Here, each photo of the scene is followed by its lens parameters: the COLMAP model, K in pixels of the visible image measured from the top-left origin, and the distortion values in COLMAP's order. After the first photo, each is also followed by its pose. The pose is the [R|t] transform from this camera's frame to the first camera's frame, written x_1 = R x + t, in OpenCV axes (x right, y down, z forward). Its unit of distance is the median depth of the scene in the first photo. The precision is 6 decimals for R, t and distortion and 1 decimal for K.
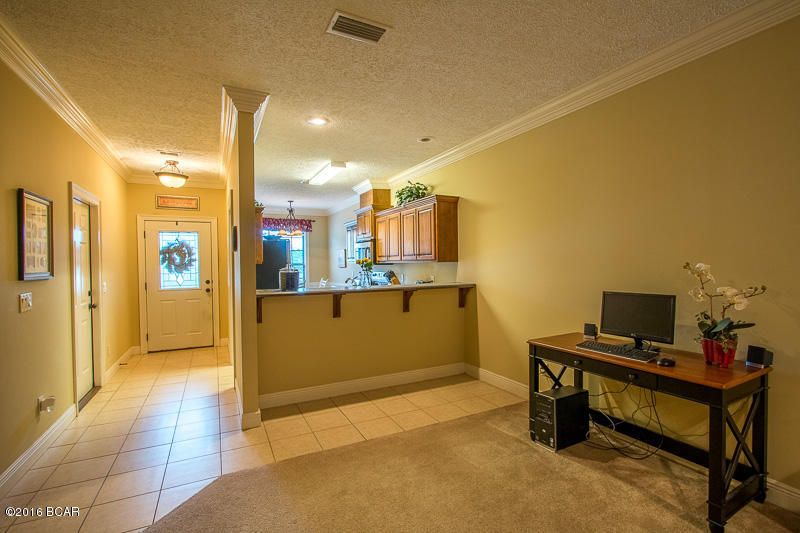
lens RADIAL K [[369.2, 0, 400.0], [0, 369.2, 266.5], [0, 0, 1]] dist [-0.001263, -0.000084]
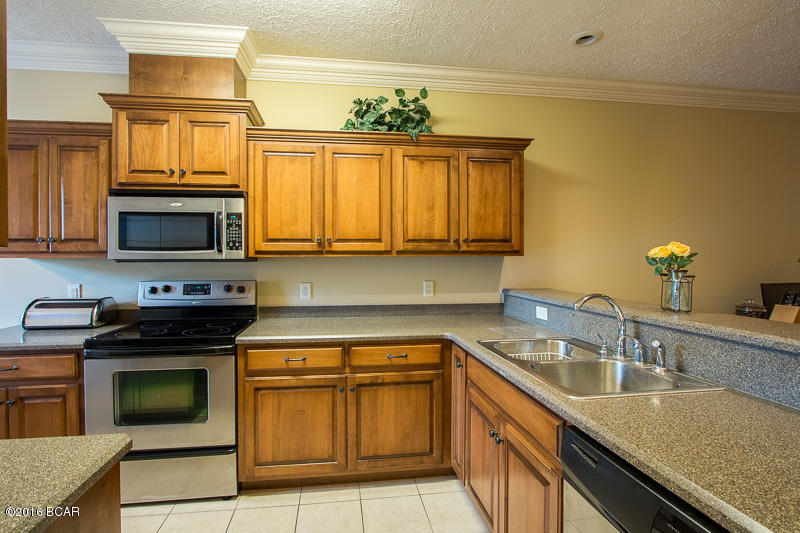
lens RADIAL K [[363.9, 0, 377.3], [0, 363.9, 264.8], [0, 0, 1]] dist [-0.000820, -0.000053]
pose [[0.353218, 0.011491, 0.935471, -0.381882], [0.007703, 0.999855, -0.015190, 0.006457], [-0.935509, 0.012571, 0.353078, 0.762520]]
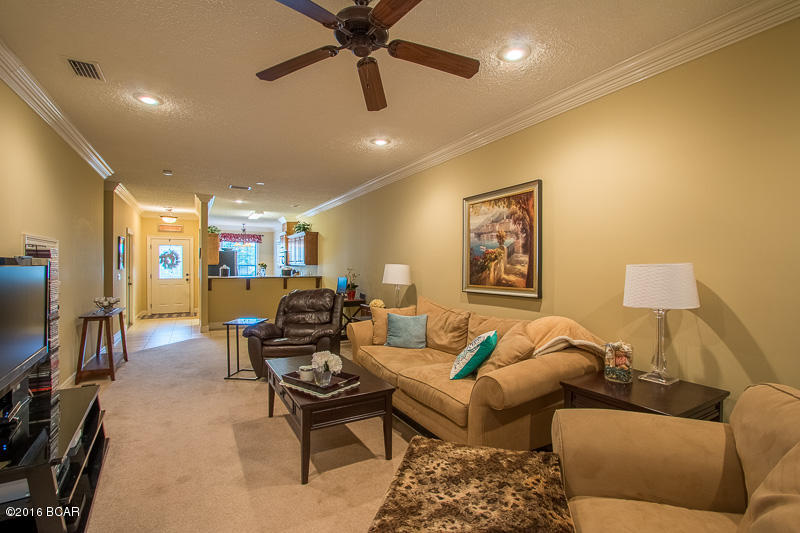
lens RADIAL K [[369.2, 0, 400.0], [0, 369.2, 266.5], [0, 0, 1]] dist [-0.001263, -0.000084]
pose [[0.999018, 0.014716, 0.041783, 0.393926], [-0.014404, 0.999866, -0.007764, 0.003143], [-0.041891, 0.007154, 0.999097, -0.754903]]
